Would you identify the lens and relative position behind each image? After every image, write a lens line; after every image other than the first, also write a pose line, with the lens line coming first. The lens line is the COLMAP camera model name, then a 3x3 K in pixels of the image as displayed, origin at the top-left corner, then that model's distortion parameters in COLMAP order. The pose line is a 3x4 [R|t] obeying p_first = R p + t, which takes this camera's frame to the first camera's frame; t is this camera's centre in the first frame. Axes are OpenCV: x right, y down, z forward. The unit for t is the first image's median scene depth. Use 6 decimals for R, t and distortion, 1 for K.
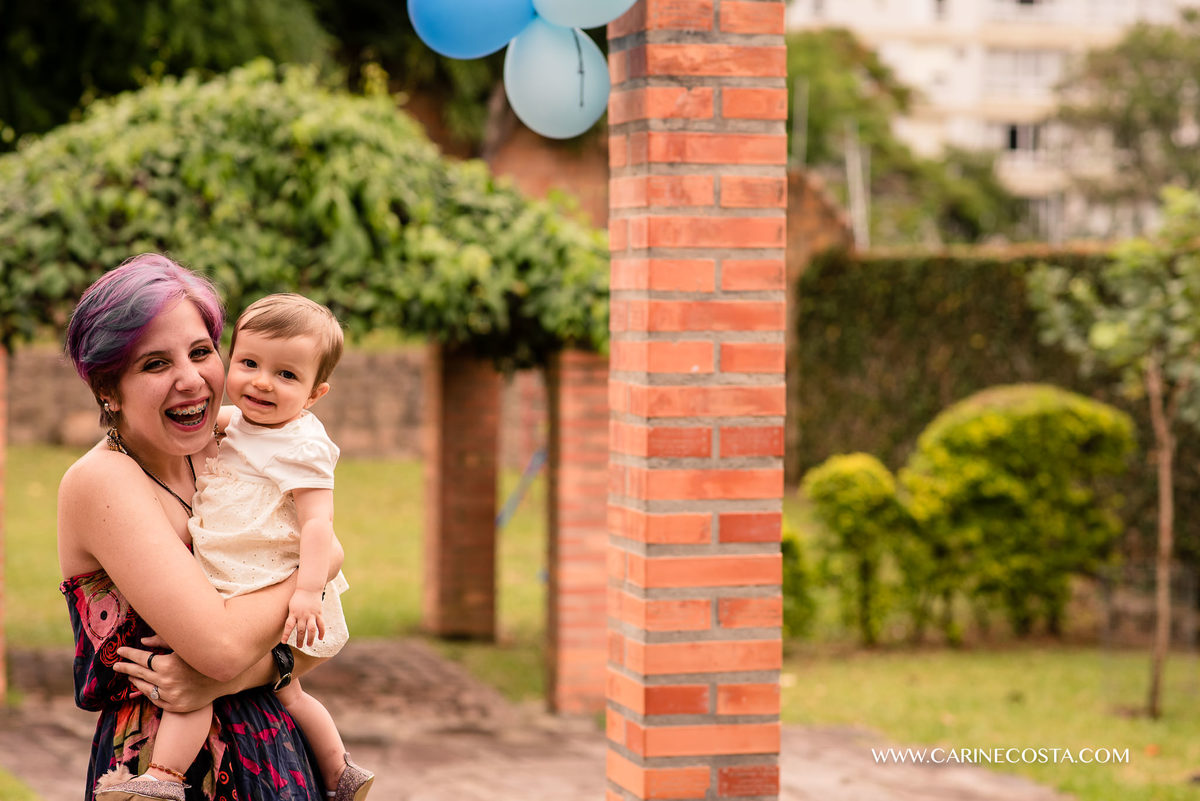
lens RADIAL K [[3056.8, 0, 601.0], [0, 3056.8, 402.1], [0, 0, 1]] dist [0.063750, 0.000000]
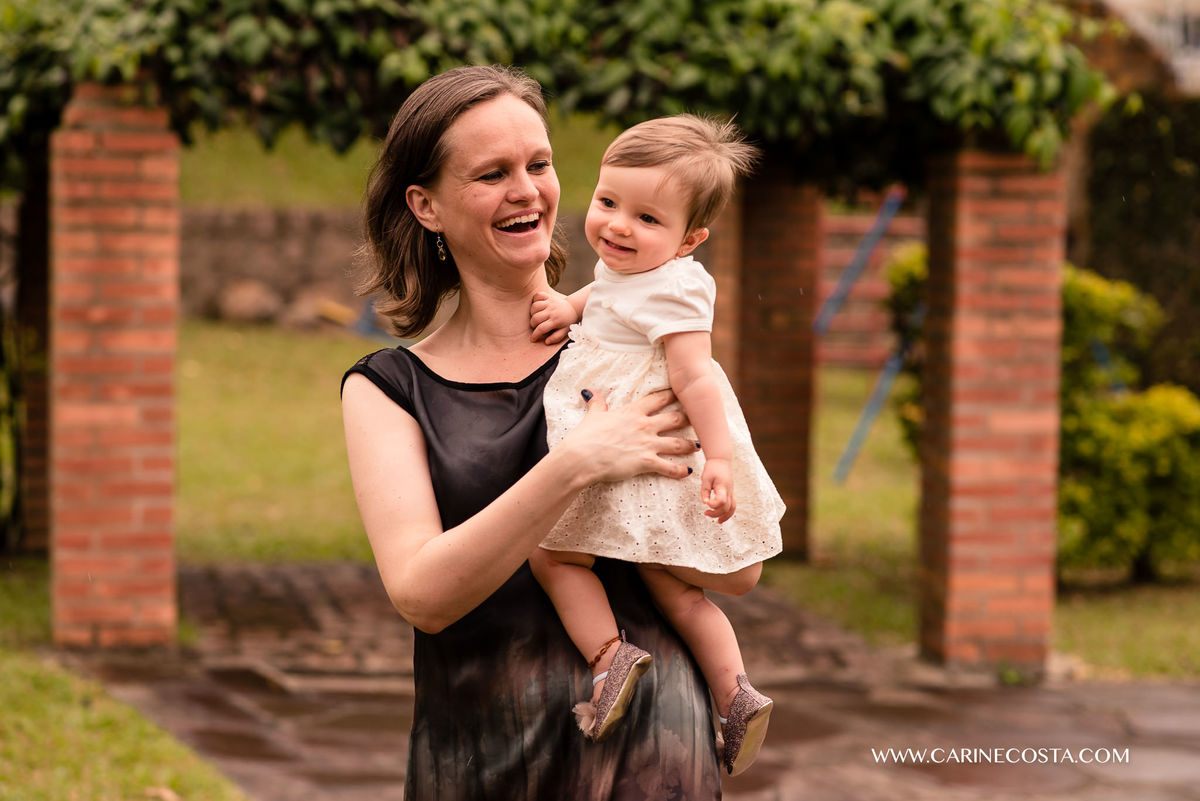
lens RADIAL K [[3056.8, 0, 593.5], [0, 3056.8, 392.0], [0, 0, 1]] dist [0.063750, 0.000000]
pose [[0.999055, 0.006721, -0.042946, -0.135397], [-0.005649, 0.999671, 0.025025, 0.044425], [0.043101, -0.024758, 0.998764, 0.592066]]
